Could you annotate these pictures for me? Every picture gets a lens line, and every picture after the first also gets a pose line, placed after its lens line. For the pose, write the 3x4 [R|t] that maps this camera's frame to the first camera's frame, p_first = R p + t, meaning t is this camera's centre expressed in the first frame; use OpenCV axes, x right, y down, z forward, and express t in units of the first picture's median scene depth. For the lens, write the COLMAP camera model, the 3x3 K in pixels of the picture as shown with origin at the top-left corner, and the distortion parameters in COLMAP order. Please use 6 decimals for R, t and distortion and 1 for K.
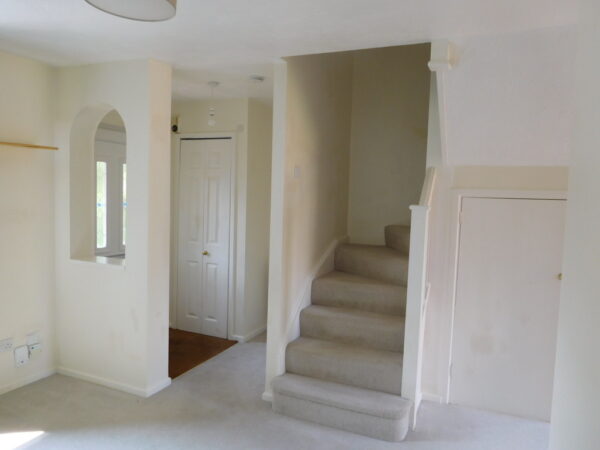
lens RADIAL K [[443.1, 0, 300.5], [0, 443.1, 225.6], [0, 0, 1]] dist [-0.008008, -0.007234]
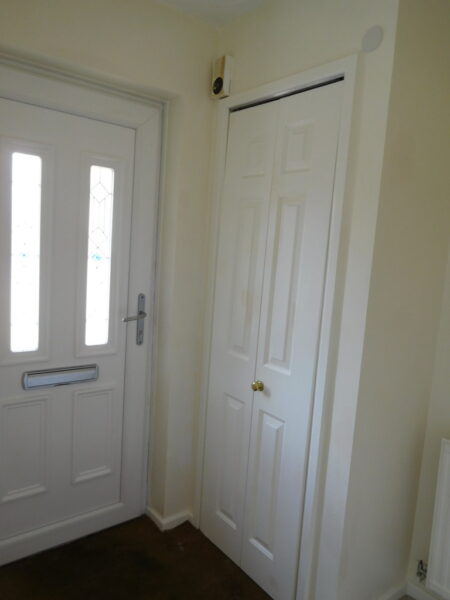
lens RADIAL K [[443.1, 0, 225.9], [0, 443.1, 301.5], [0, 0, 1]] dist [-0.008008, -0.007234]
pose [[0.883686, 0.087094, -0.459907, -0.062288], [-0.069357, 0.996055, 0.055360, -0.035658], [0.462914, -0.017023, 0.886240, 0.629128]]
